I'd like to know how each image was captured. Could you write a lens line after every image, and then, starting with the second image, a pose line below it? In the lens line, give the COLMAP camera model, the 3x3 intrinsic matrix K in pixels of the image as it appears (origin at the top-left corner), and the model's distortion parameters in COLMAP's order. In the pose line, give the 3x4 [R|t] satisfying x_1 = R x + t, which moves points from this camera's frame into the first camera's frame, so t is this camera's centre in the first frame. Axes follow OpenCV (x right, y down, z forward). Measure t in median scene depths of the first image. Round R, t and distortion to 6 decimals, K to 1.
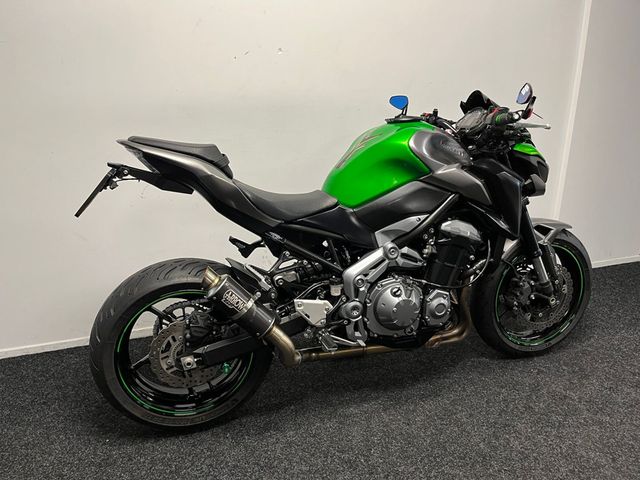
lens RADIAL K [[483.9, 0, 315.7], [0, 483.9, 242.7], [0, 0, 1]] dist [0.076469, -0.103369]
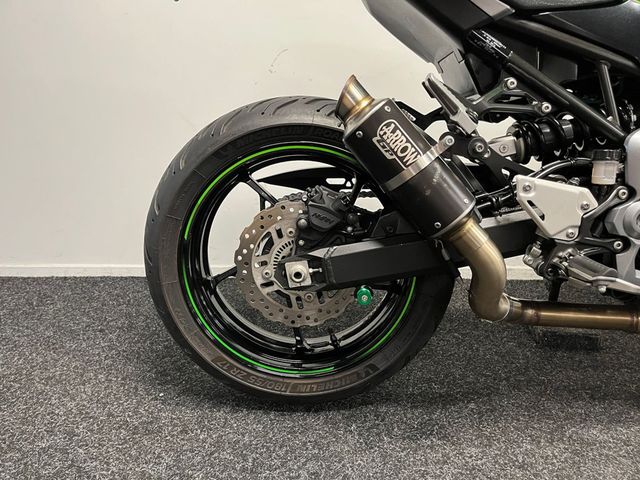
lens RADIAL K [[483.9, 0, 321.6], [0, 483.9, 242.9], [0, 0, 1]] dist [0.076469, -0.103369]
pose [[0.956519, 0.104576, -0.272279, -0.086755], [-0.117086, 0.992667, -0.030066, 0.211666], [0.267138, 0.060639, 0.961749, 0.457930]]
